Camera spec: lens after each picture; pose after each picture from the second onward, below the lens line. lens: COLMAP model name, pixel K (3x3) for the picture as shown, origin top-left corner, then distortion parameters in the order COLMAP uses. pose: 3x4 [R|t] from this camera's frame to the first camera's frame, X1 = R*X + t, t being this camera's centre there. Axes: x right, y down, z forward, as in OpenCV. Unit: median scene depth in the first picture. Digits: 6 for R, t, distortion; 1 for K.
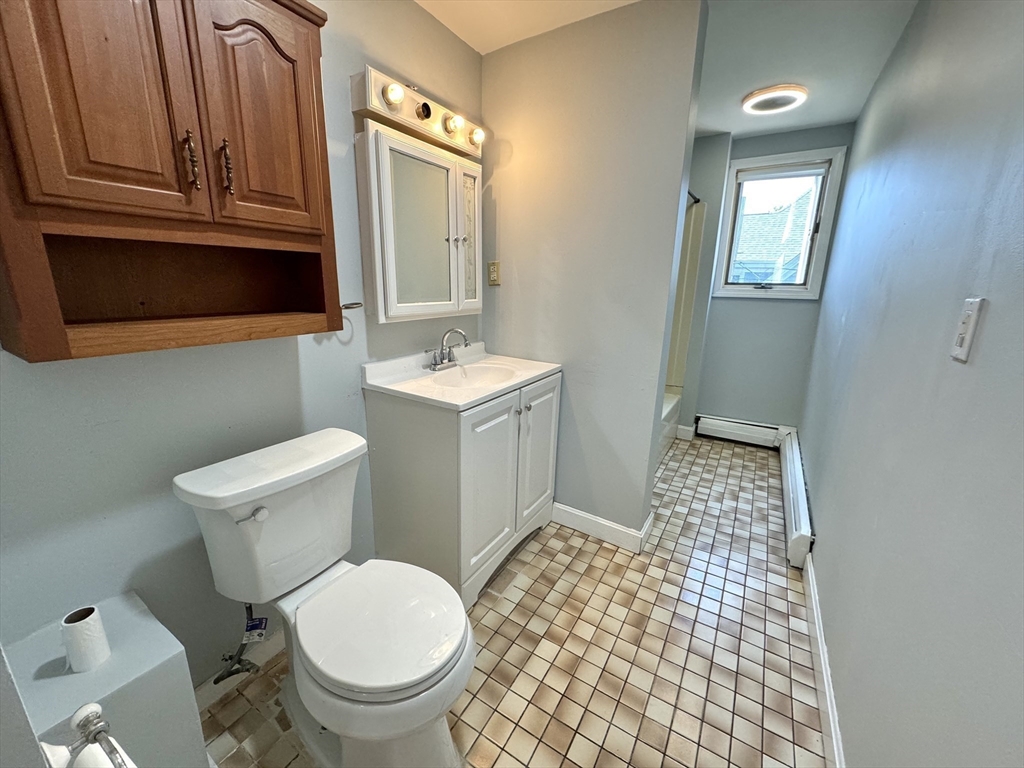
lens RADIAL K [[408.5, 0, 511.1], [0, 408.5, 382.4], [0, 0, 1]] dist [-0.001315, 0.000590]
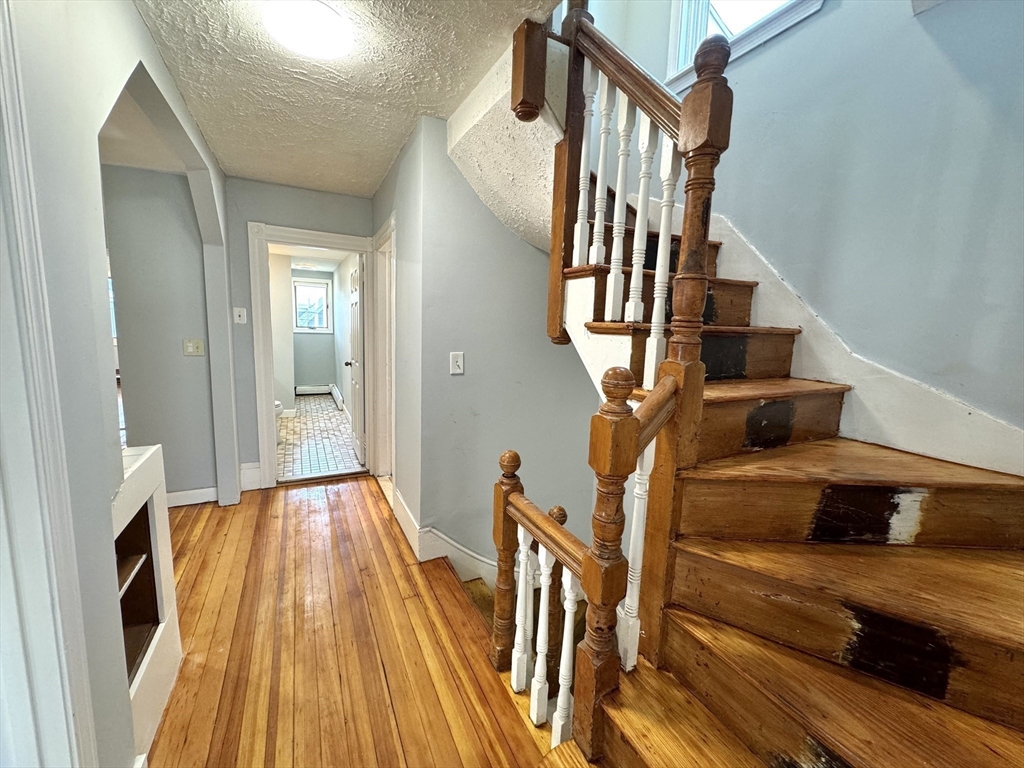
lens RADIAL K [[408.5, 0, 511.1], [0, 408.5, 382.4], [0, 0, 1]] dist [-0.001315, 0.000590]
pose [[0.507295, -0.115081, 0.854054, -1.364127], [0.182688, 0.982880, 0.023926, 0.372827], [-0.842186, 0.143888, 0.519634, -1.844698]]
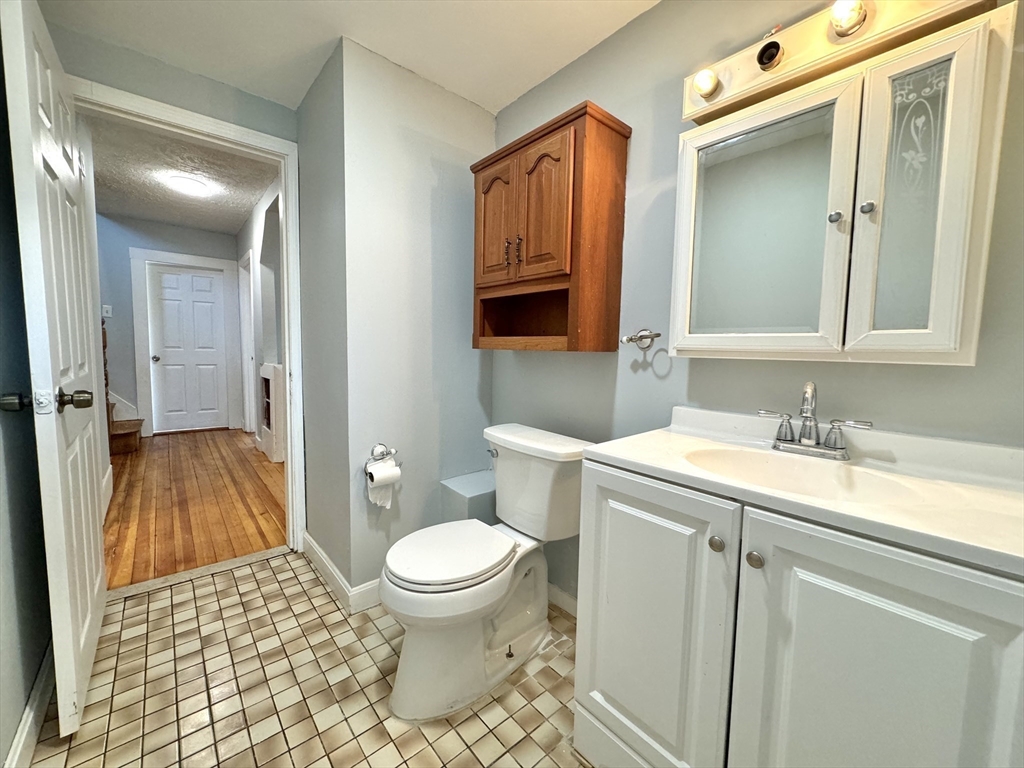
lens RADIAL K [[408.5, 0, 511.1], [0, 408.5, 382.4], [0, 0, 1]] dist [-0.001315, 0.000590]
pose [[-0.298334, 0.057164, -0.952748, 0.604607], [-0.256828, 0.956581, 0.137814, -0.127578], [0.919258, 0.285807, -0.270699, 0.957995]]
